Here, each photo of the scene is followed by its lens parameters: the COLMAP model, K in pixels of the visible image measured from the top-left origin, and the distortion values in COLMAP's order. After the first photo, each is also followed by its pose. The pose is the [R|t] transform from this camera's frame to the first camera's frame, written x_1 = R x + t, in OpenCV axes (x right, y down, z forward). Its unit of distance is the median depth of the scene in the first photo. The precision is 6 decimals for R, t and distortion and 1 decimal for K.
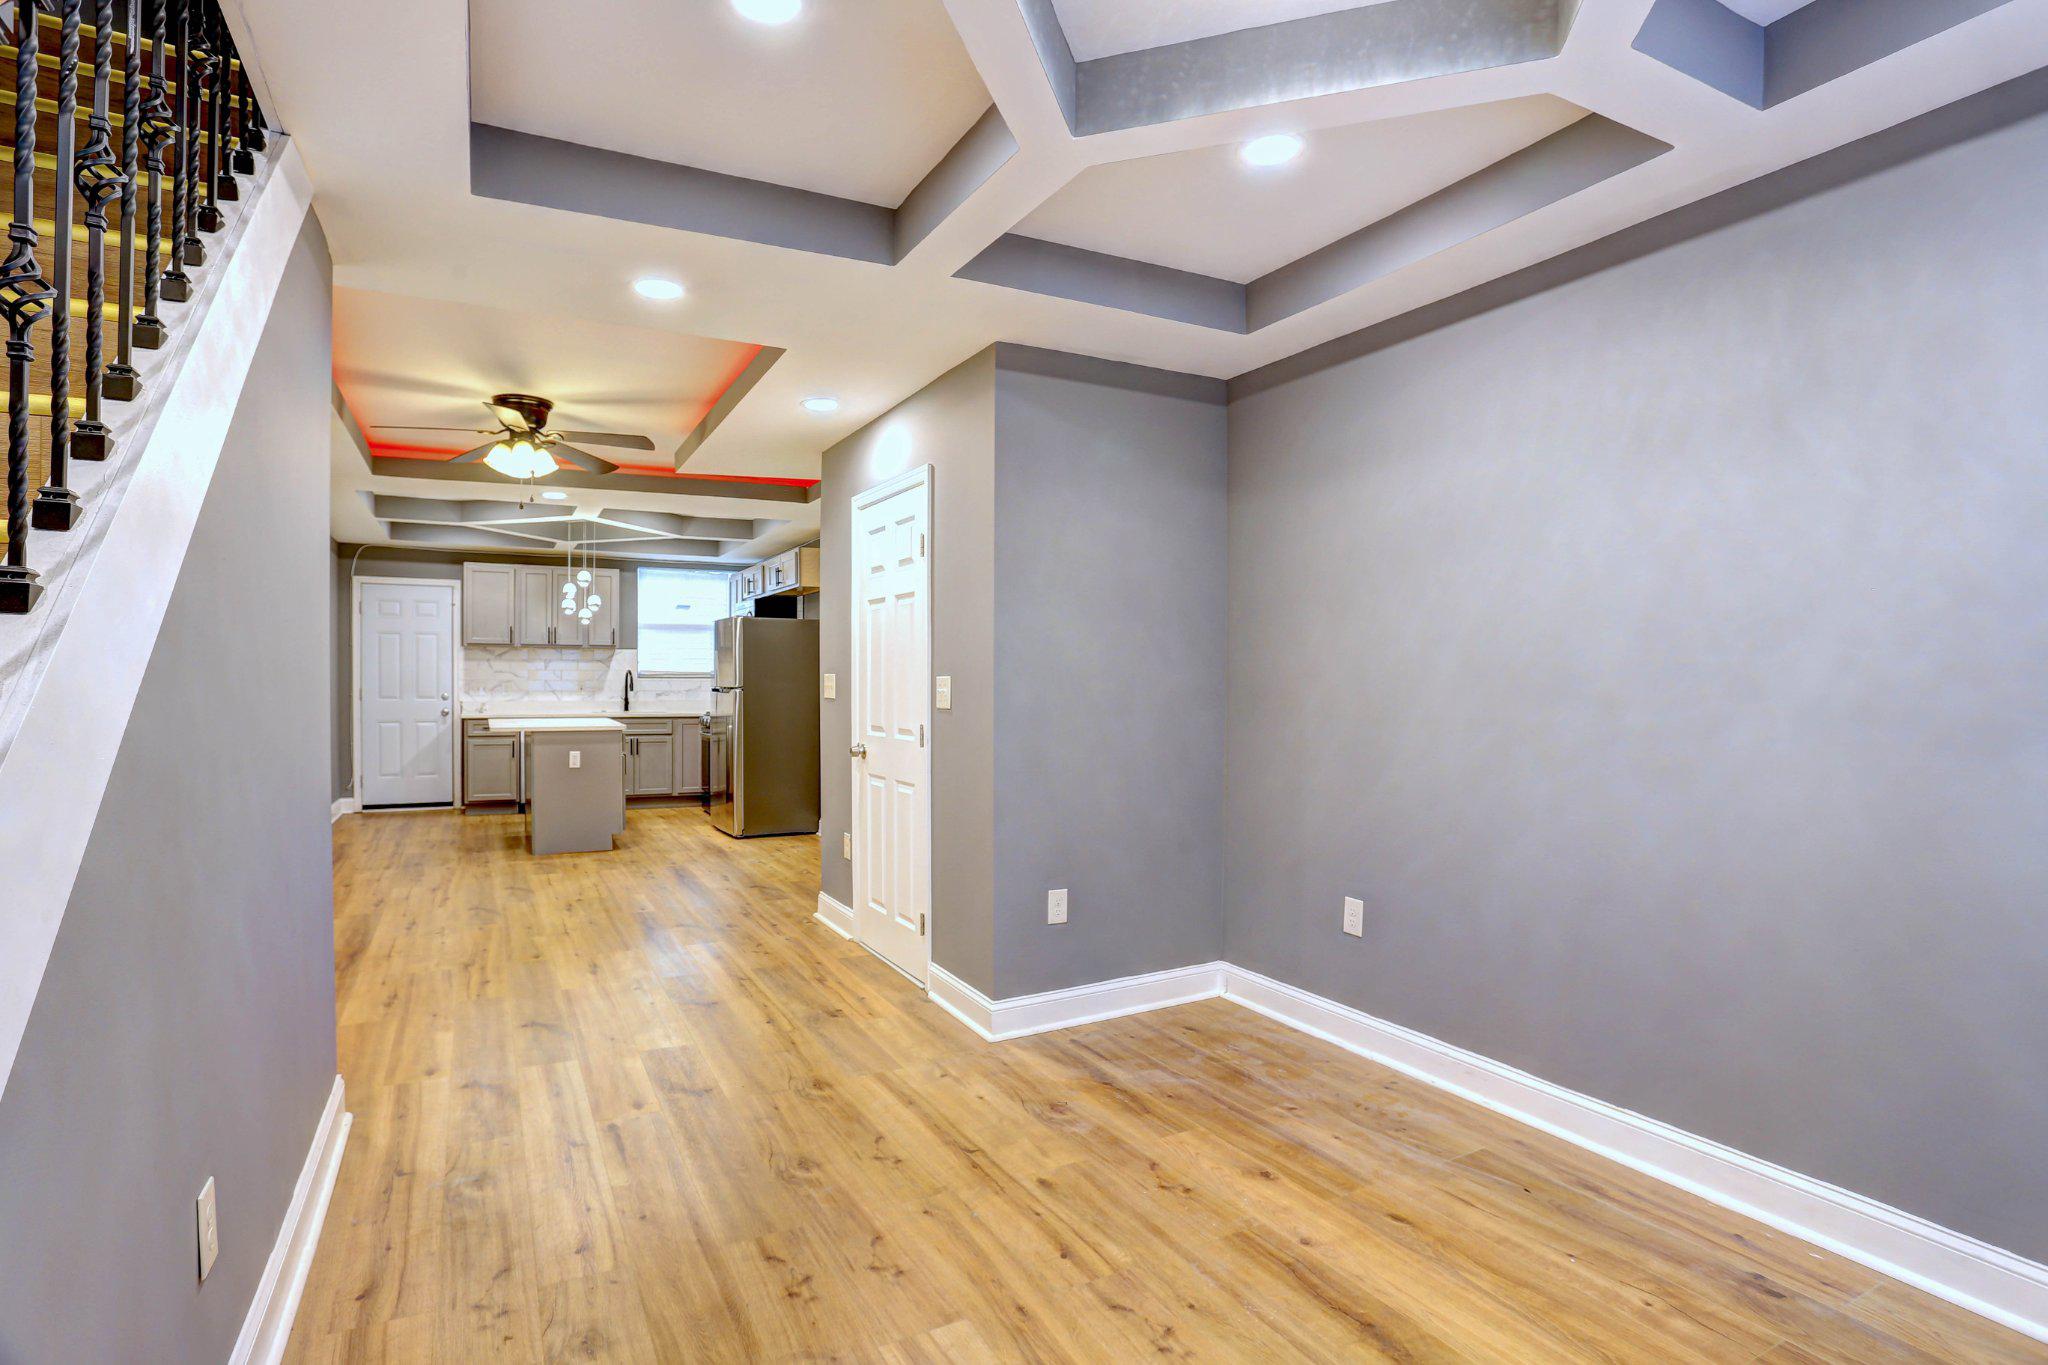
lens RADIAL K [[1005.2, 0, 993.8], [0, 1005.2, 700.2], [0, 0, 1]] dist [-0.085902, 0.037699]
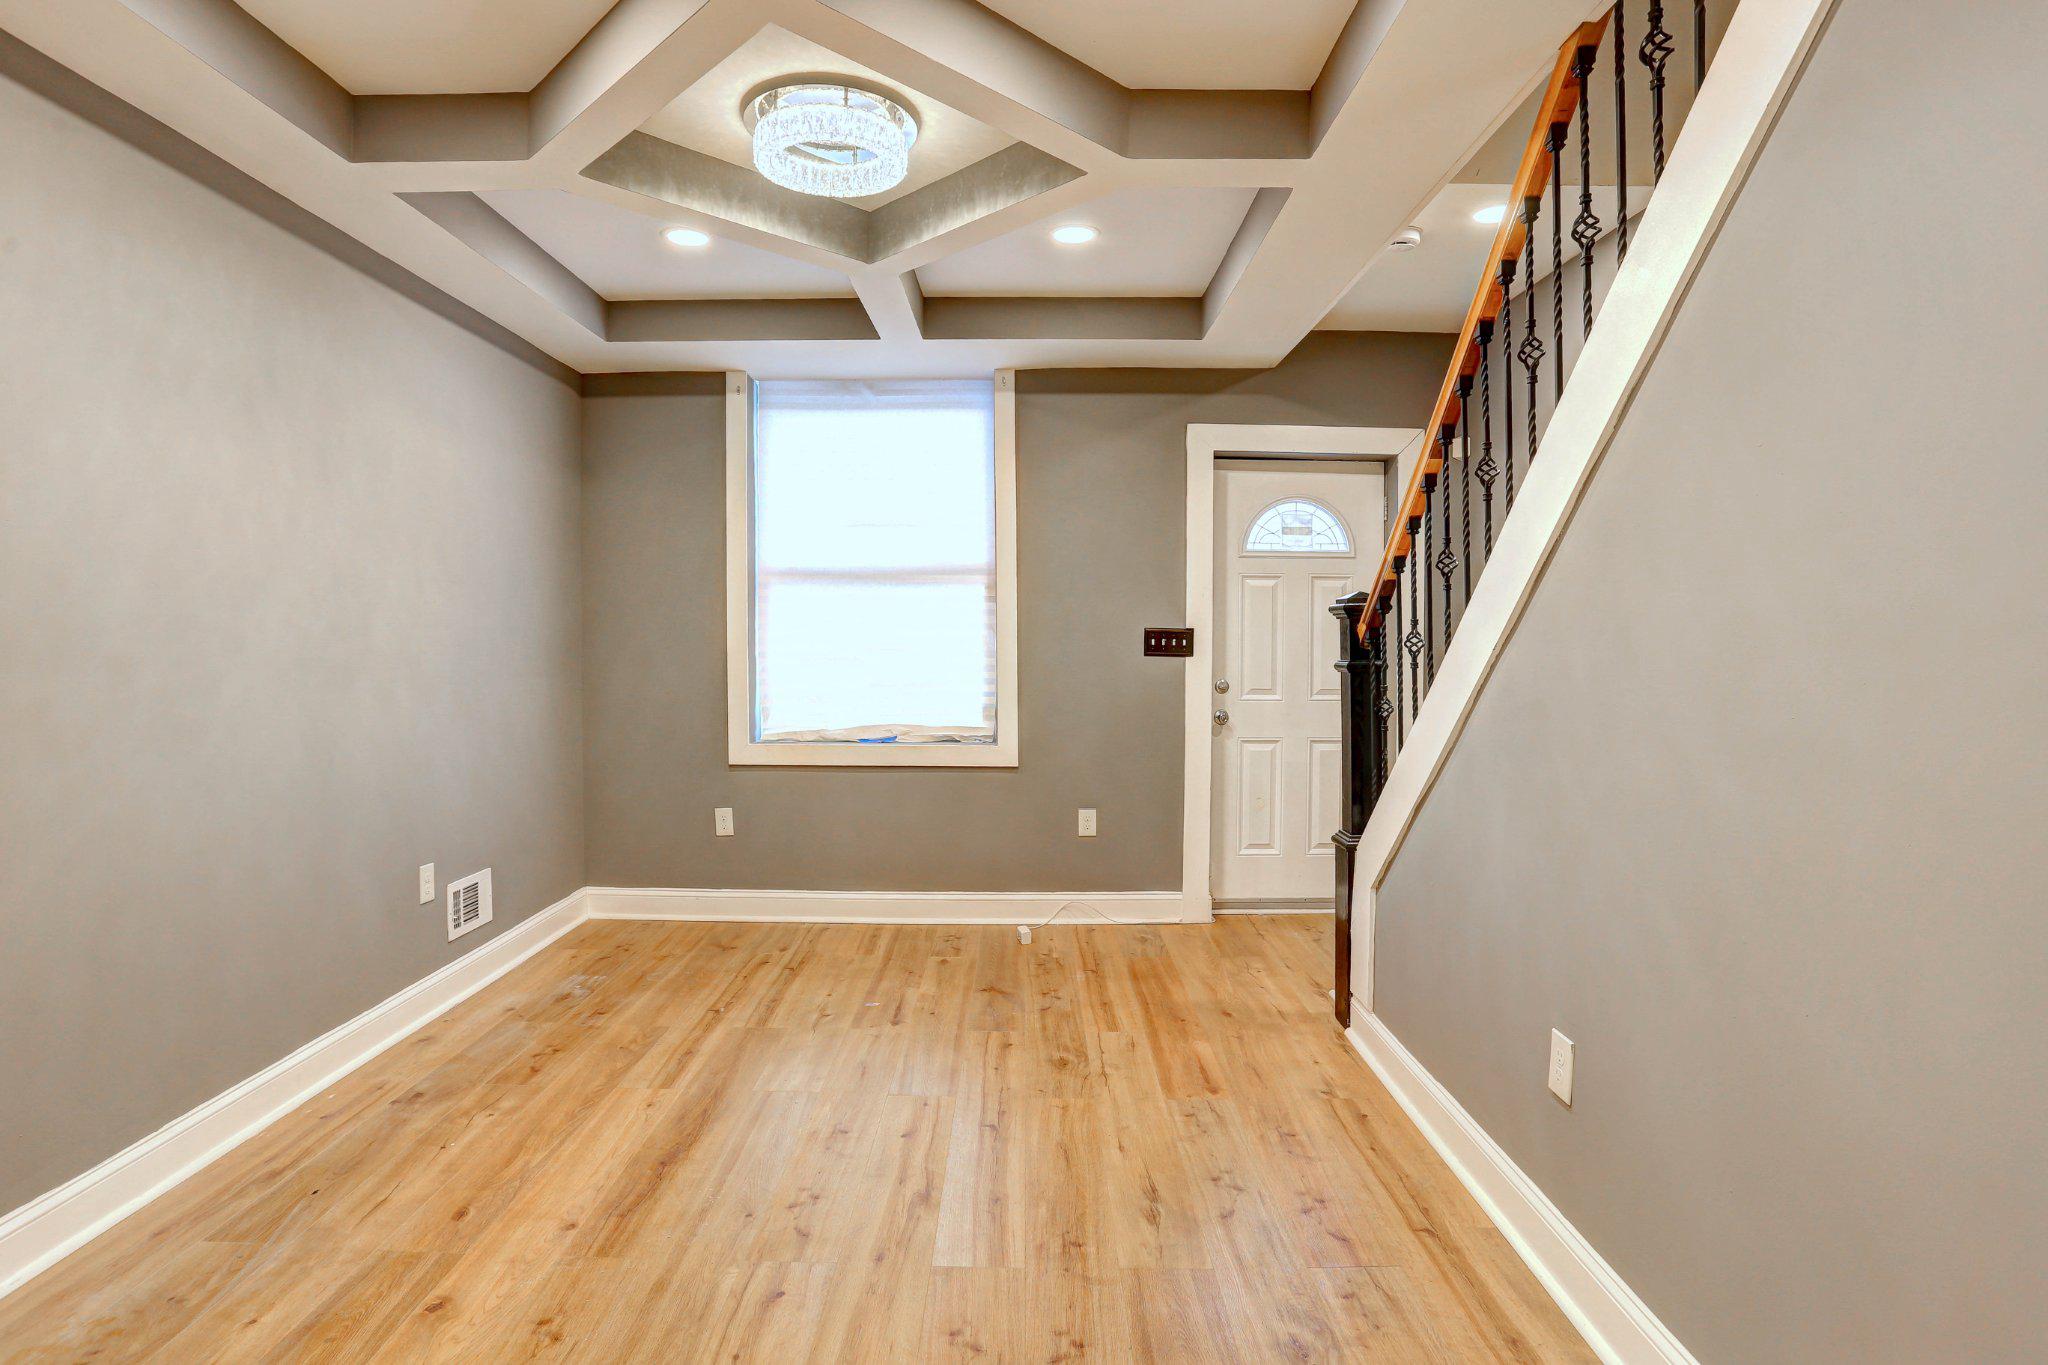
lens RADIAL K [[1078.3, 0, 1015.5], [0, 1078.3, 626.1], [0, 0, 1]] dist [-0.033475, 0.000182]
pose [[-0.886402, 0.002498, 0.462909, -0.311771], [0.008600, 0.999902, 0.011071, -0.023290], [-0.462836, 0.013795, -0.886337, 0.970949]]
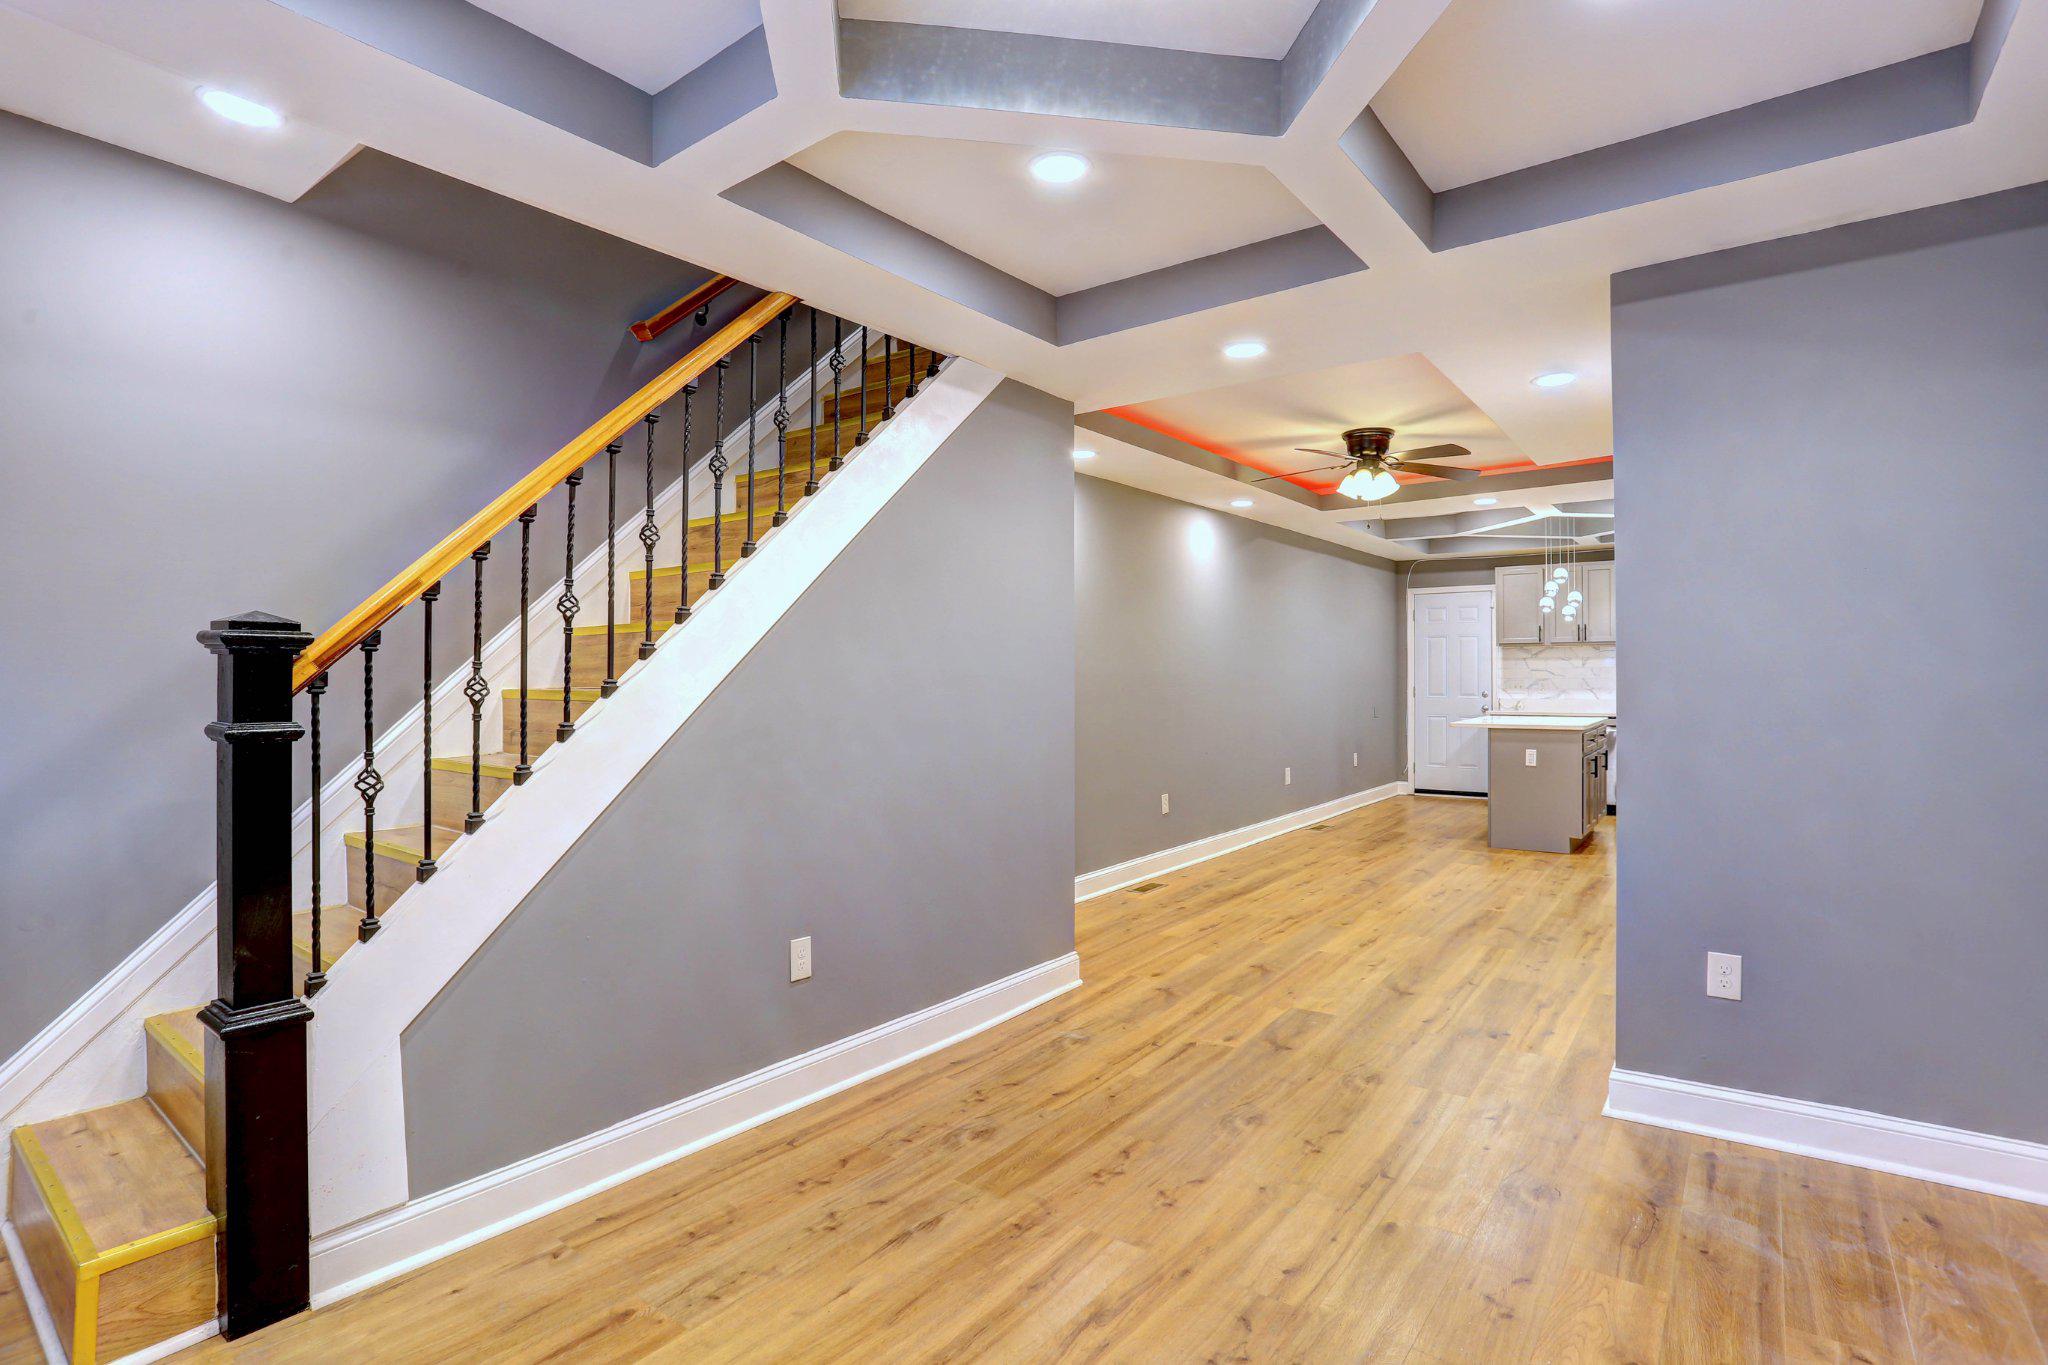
lens RADIAL K [[1005.4, 0, 1020.3], [0, 1005.4, 665.6], [0, 0, 1]] dist [-0.073350, 0.026859]
pose [[0.437421, -0.016776, -0.899101, 0.467901], [-0.012246, 0.999622, -0.024610, -0.004583], [0.899174, 0.021776, 0.437050, 0.181541]]
